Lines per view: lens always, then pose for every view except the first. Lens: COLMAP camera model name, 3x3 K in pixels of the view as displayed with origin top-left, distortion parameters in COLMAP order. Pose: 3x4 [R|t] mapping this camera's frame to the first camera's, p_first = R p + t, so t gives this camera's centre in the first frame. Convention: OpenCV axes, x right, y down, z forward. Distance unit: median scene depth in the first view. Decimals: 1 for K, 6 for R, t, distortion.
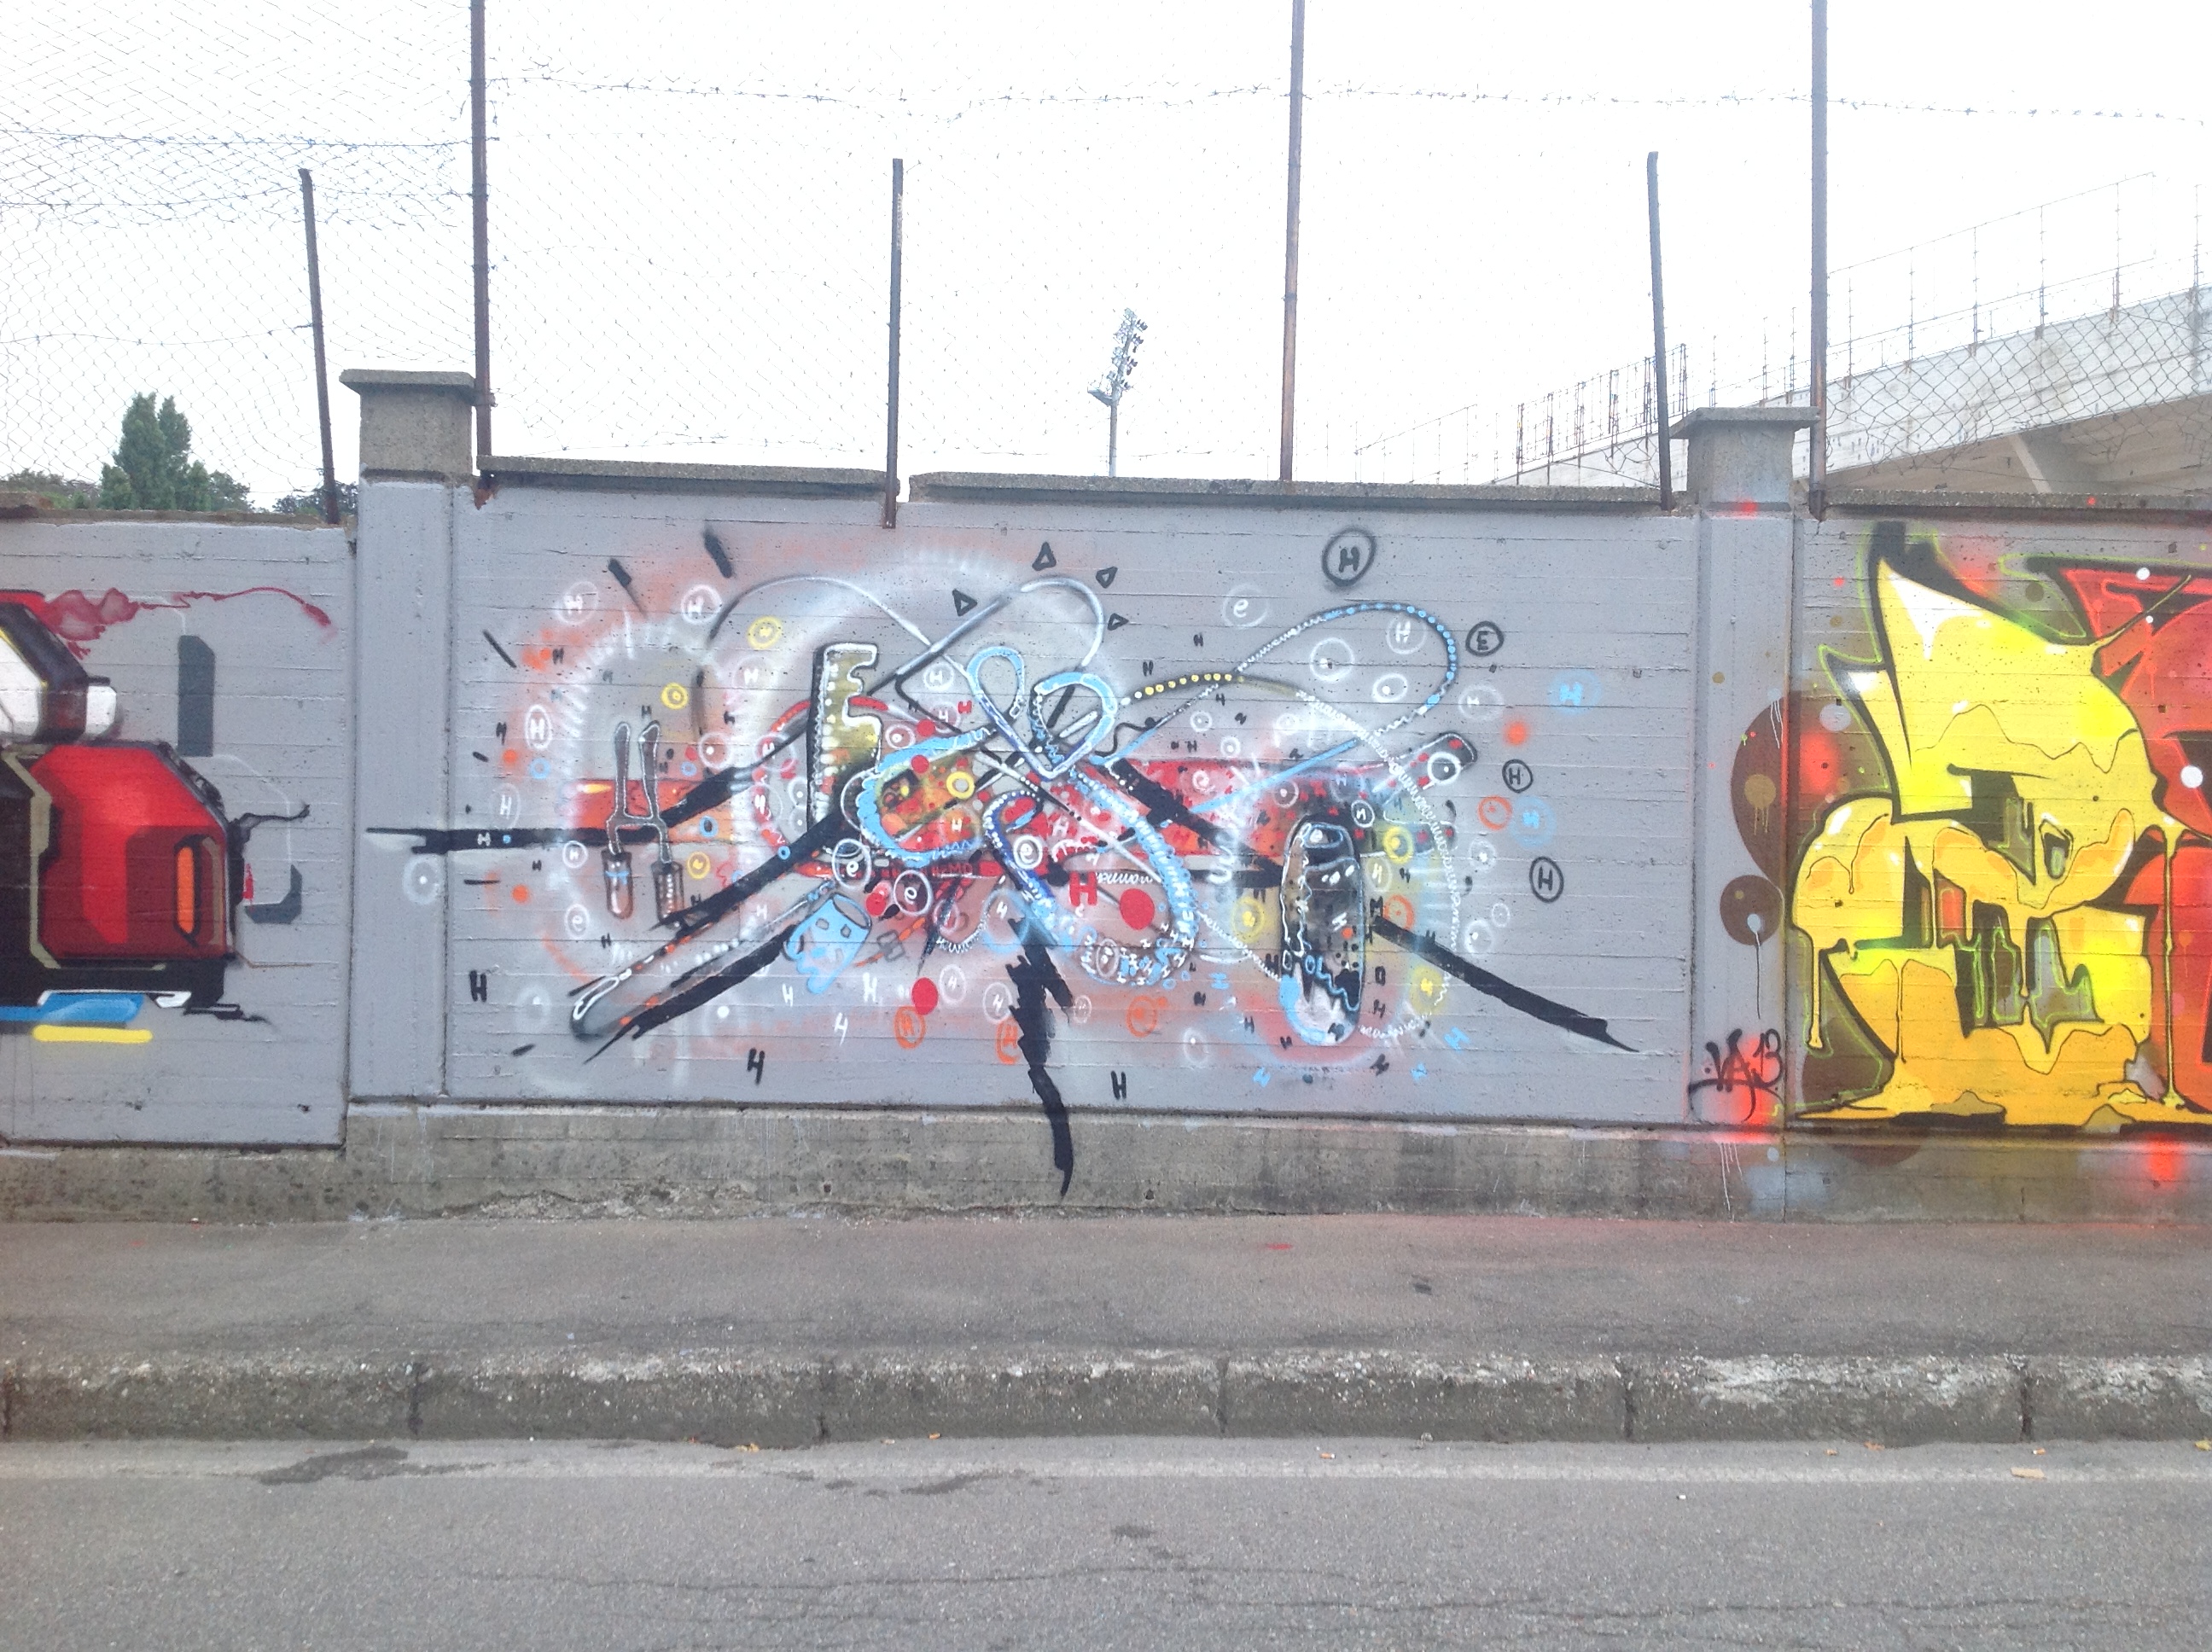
lens RADIAL K [[2107.1, 0, 1113.0], [0, 2107.1, 809.9], [0, 0, 1]] dist [0.053249, 0.000000]
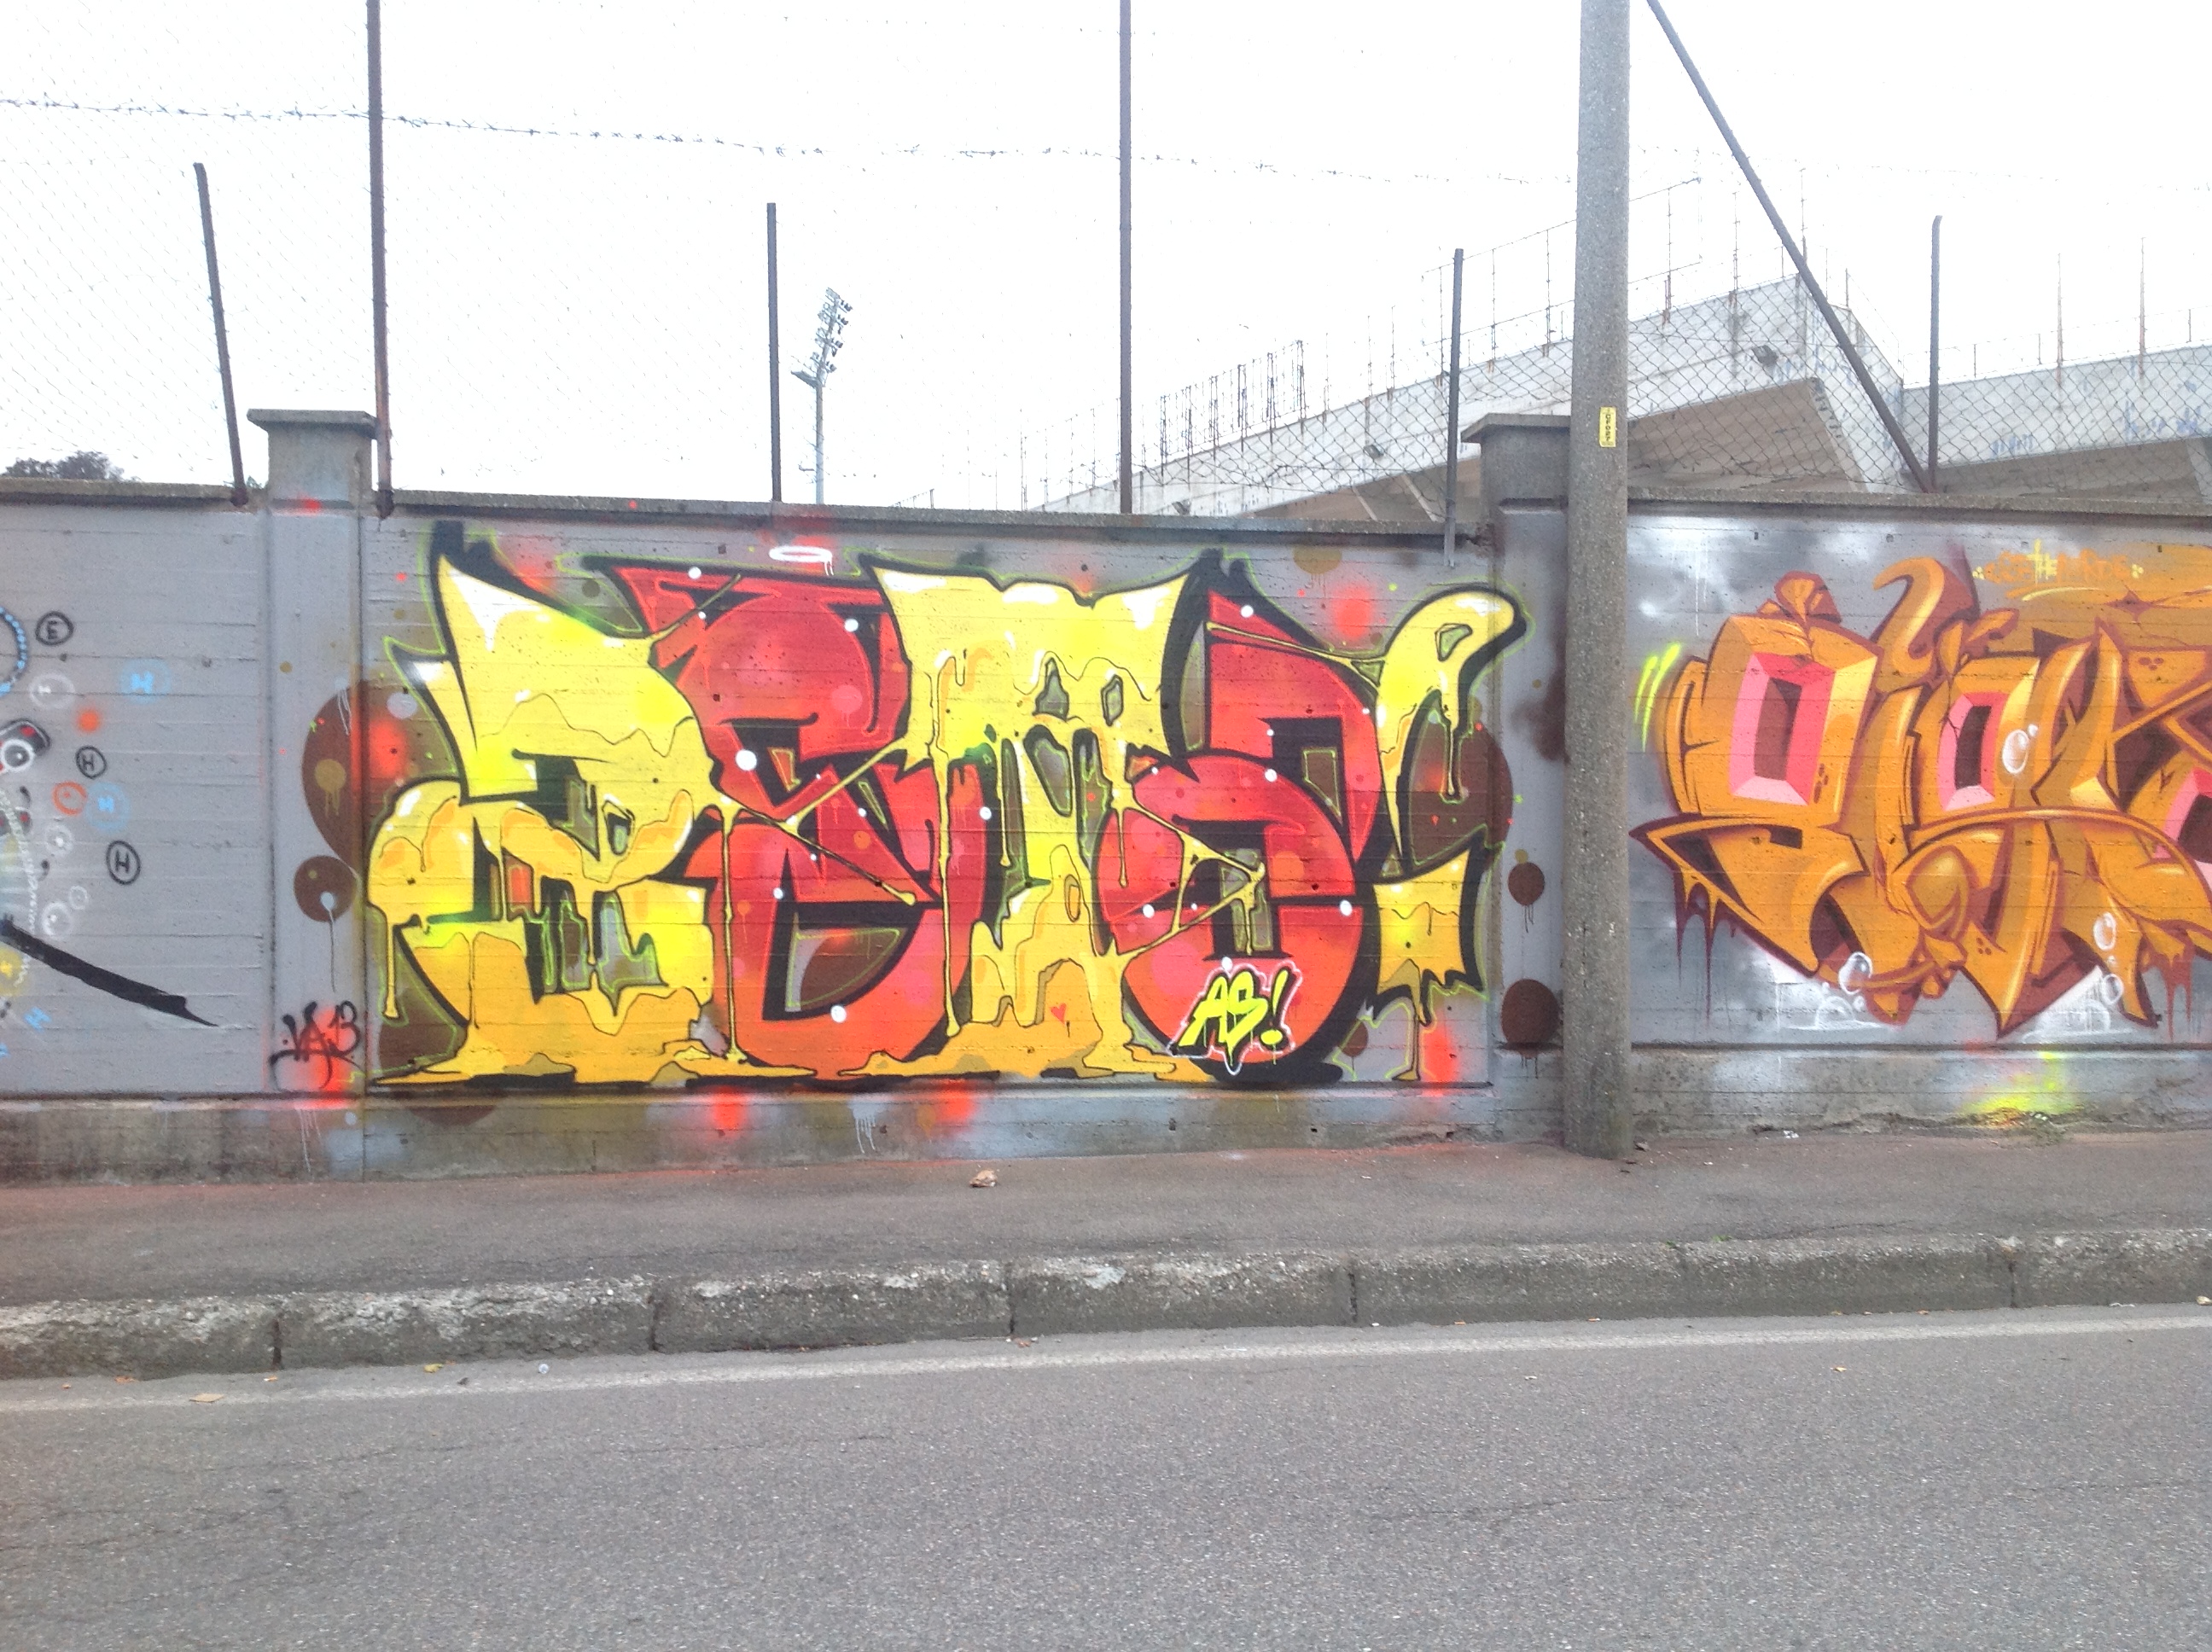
lens RADIAL K [[2107.1, 0, 1151.3], [0, 2107.1, 842.1], [0, 0, 1]] dist [0.053249, 0.000000]
pose [[0.993364, -0.011627, 0.114421, 0.588328], [0.009074, 0.999699, 0.022813, 0.003786], [-0.114652, -0.021624, 0.993170, -0.096985]]
